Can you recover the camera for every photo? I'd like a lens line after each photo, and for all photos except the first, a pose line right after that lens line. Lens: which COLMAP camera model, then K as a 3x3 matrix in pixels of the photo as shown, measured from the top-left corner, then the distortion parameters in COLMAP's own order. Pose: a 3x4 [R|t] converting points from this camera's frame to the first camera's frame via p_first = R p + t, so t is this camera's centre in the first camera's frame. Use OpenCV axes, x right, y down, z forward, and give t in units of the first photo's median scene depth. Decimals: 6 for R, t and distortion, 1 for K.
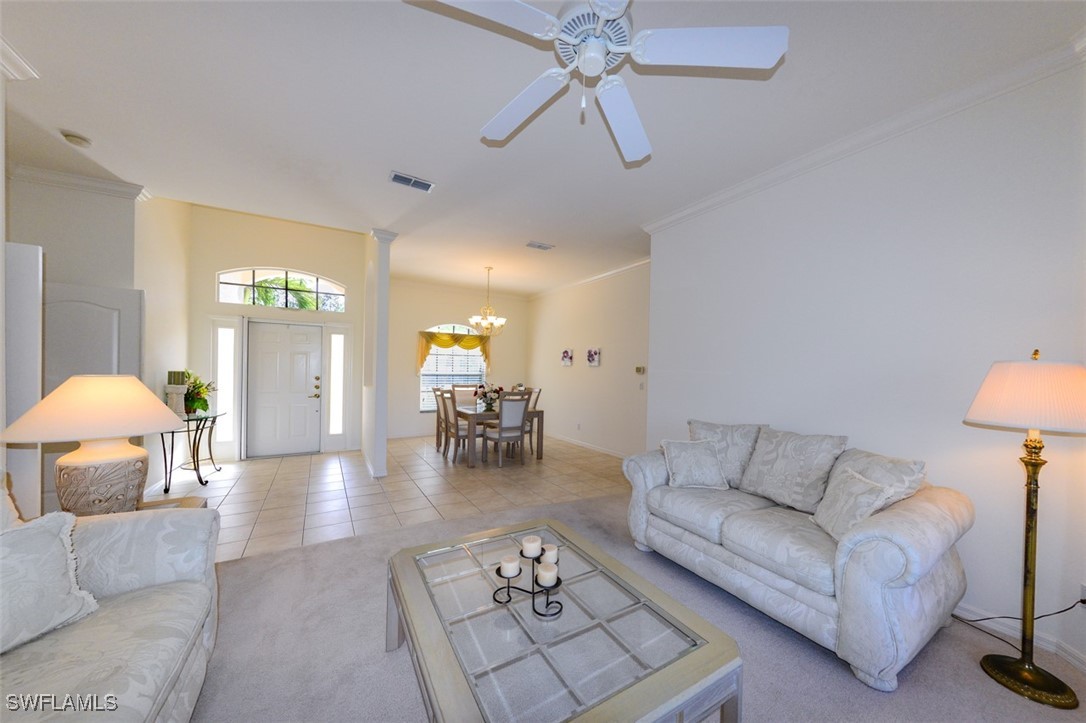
lens RADIAL K [[366.6, 0, 549.0], [0, 366.6, 370.5], [0, 0, 1]] dist [0.000519, -0.000015]
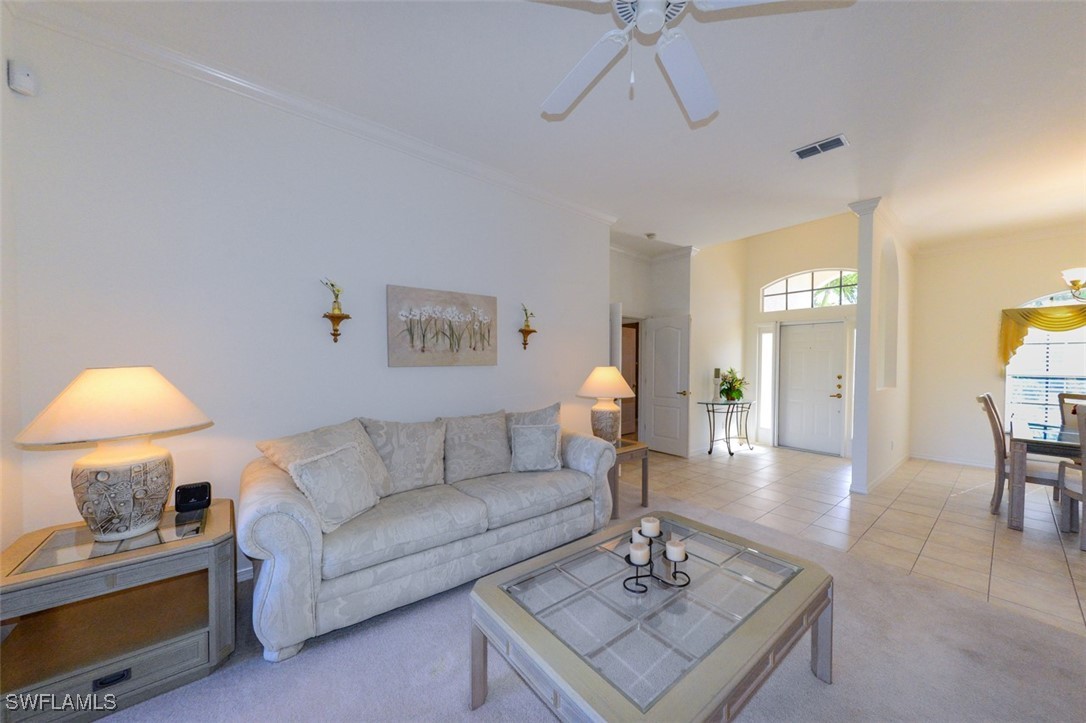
lens RADIAL K [[390.5, 0, 565.8], [0, 390.5, 369.4], [0, 0, 1]] dist [0.000860, 0.000045]
pose [[0.157064, -0.002627, -0.987585, 0.267397], [-0.013315, 0.999900, -0.004777, 0.016240], [0.987499, 0.013900, 0.157013, 0.156141]]
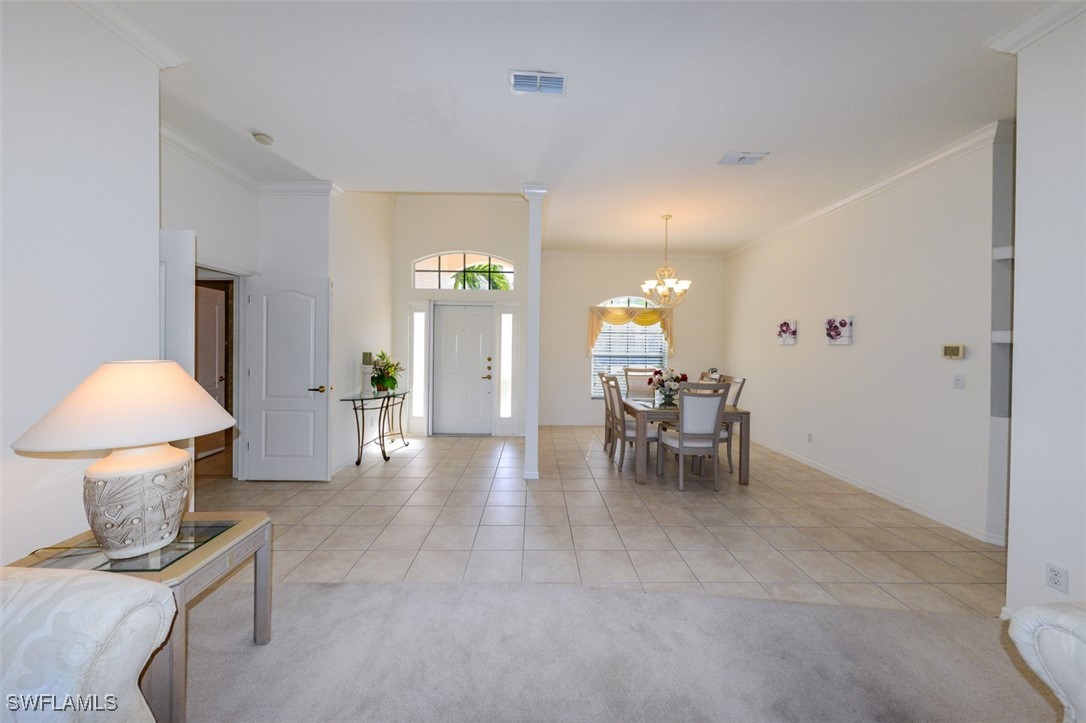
lens RADIAL K [[363.9, 0, 560.8], [0, 363.9, 346.8], [0, 0, 1]] dist [0.001703, 0.000085]
pose [[0.885420, -0.004437, -0.464771, -0.010725], [0.000456, 0.999962, -0.008677, -0.003631], [0.464791, 0.007471, 0.885389, 0.242067]]
